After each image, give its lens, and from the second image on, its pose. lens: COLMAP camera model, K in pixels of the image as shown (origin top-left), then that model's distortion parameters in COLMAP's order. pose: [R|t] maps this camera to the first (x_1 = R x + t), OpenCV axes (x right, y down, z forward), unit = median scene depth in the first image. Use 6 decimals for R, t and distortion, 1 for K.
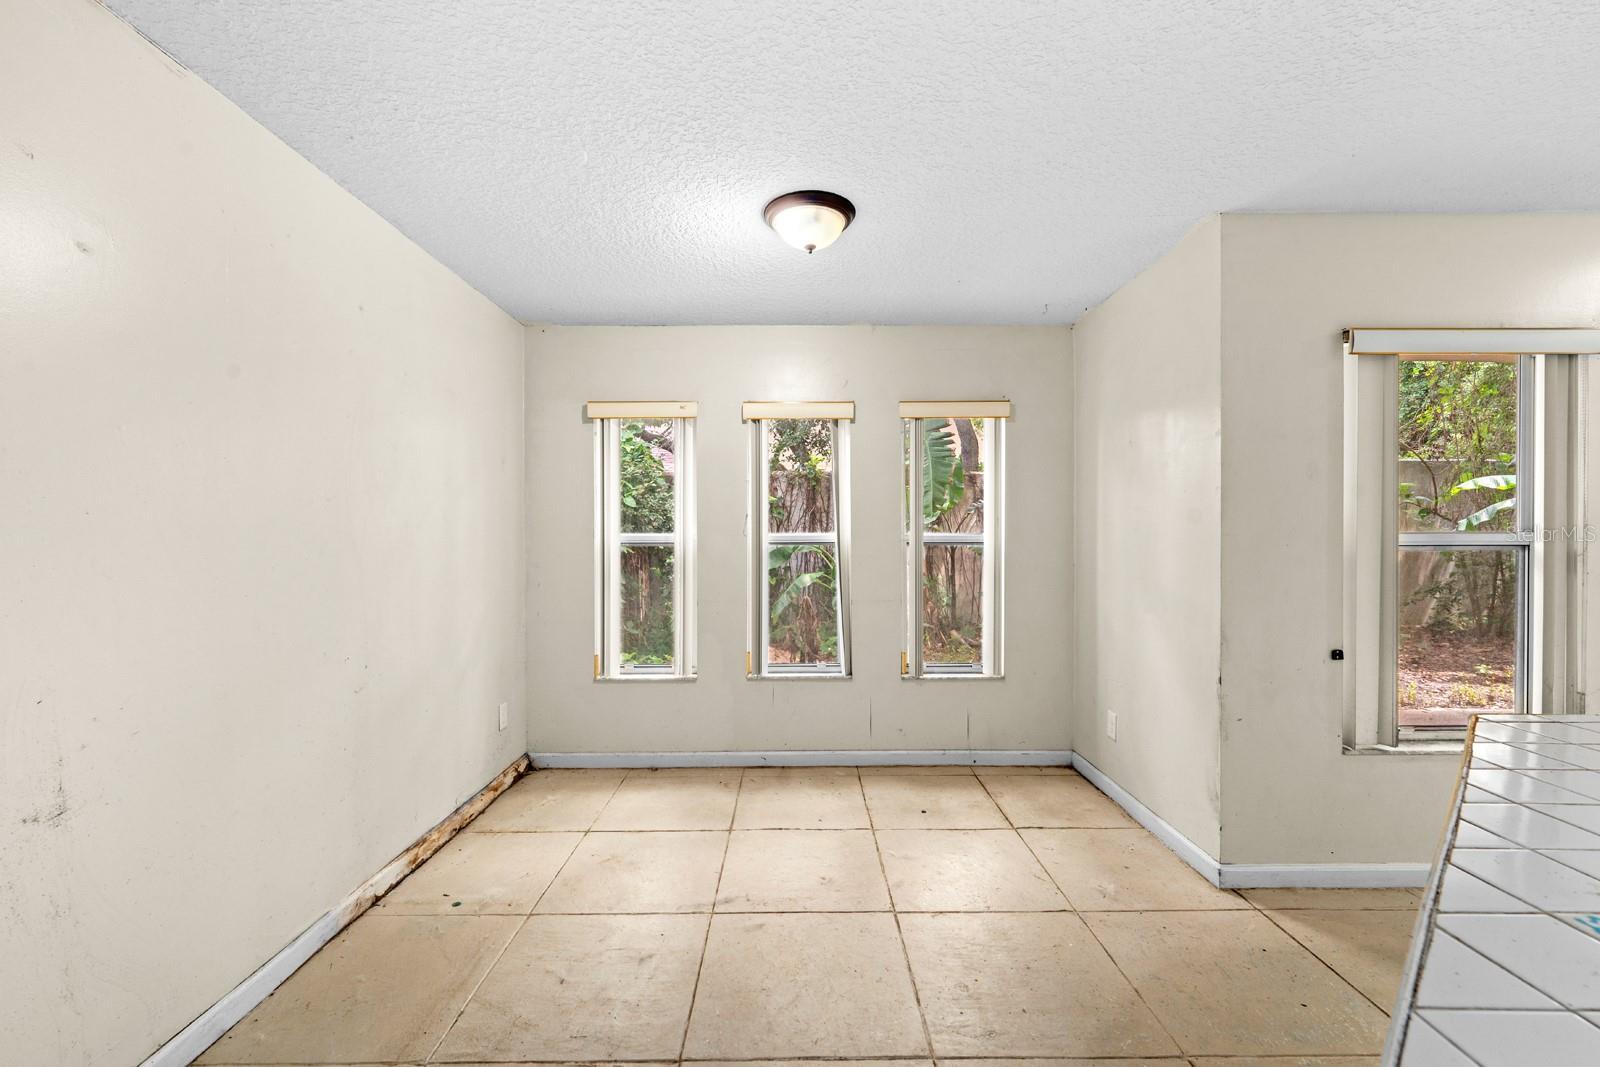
lens RADIAL K [[649.4, 0, 798.3], [0, 649.4, 538.1], [0, 0, 1]] dist [0.000209, 0.000093]
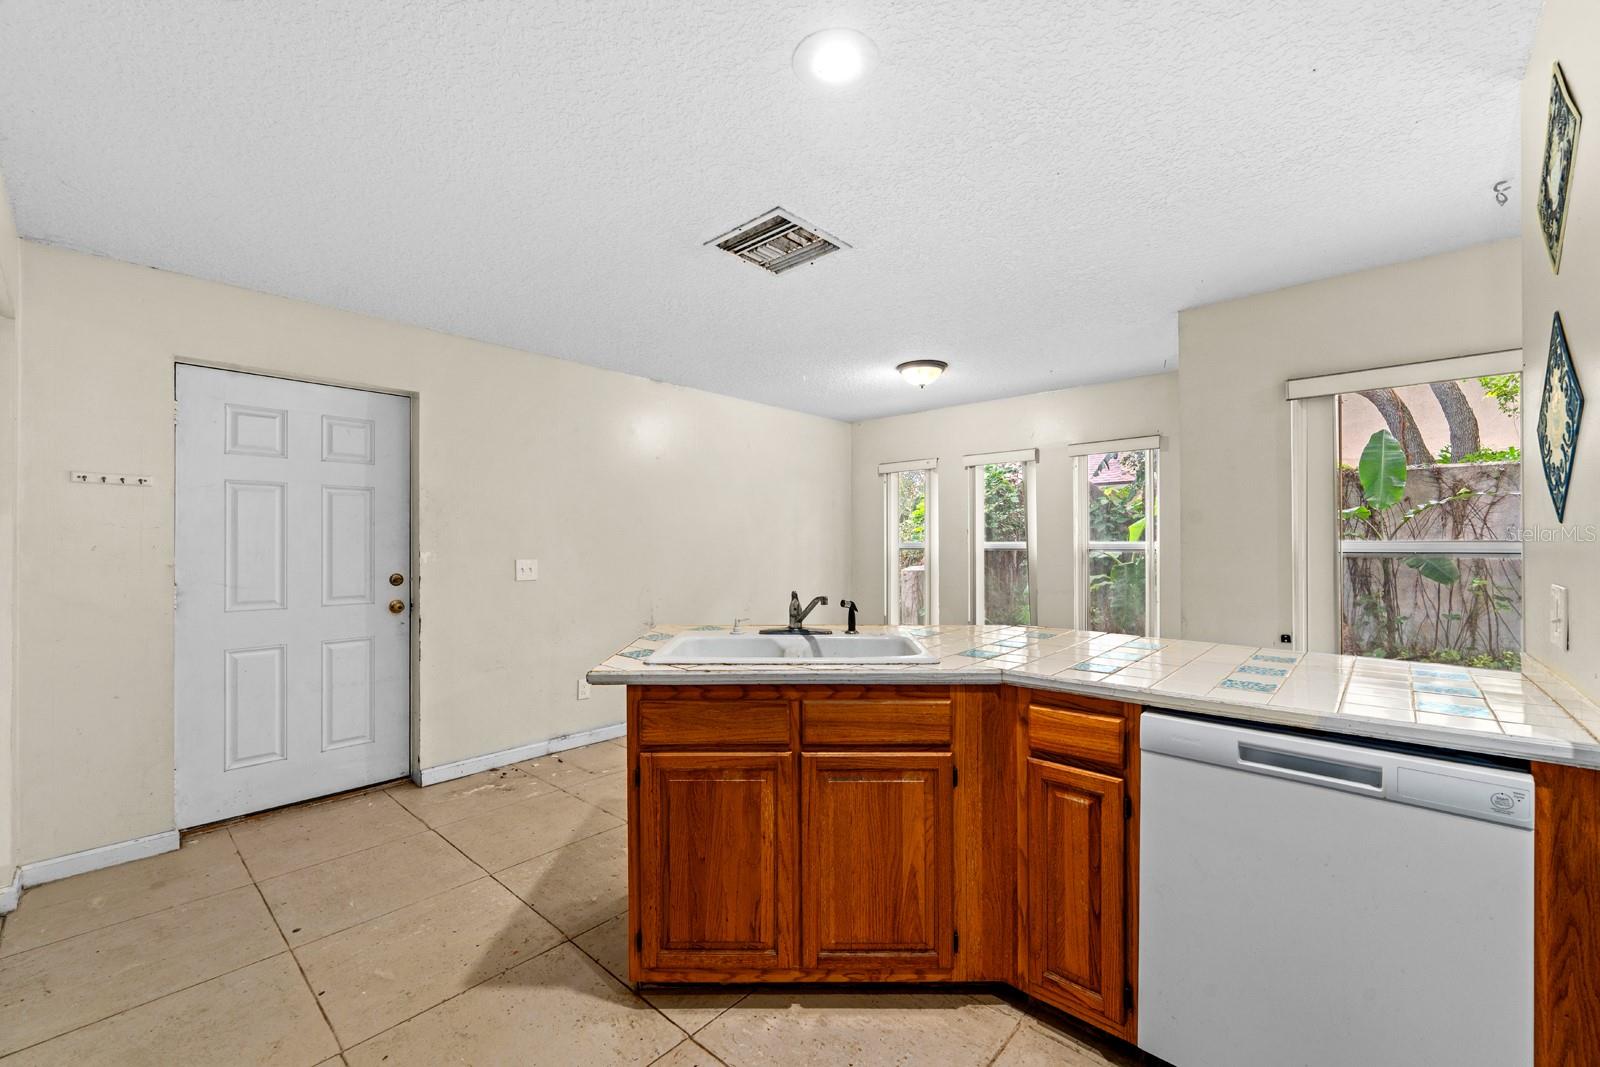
lens RADIAL K [[649.4, 0, 798.3], [0, 649.4, 538.1], [0, 0, 1]] dist [0.000209, 0.000093]
pose [[0.738446, -0.002824, -0.674307, 0.648707], [-0.005875, 0.999926, -0.010621, 0.001233], [0.674287, 0.011804, 0.738375, -0.386508]]
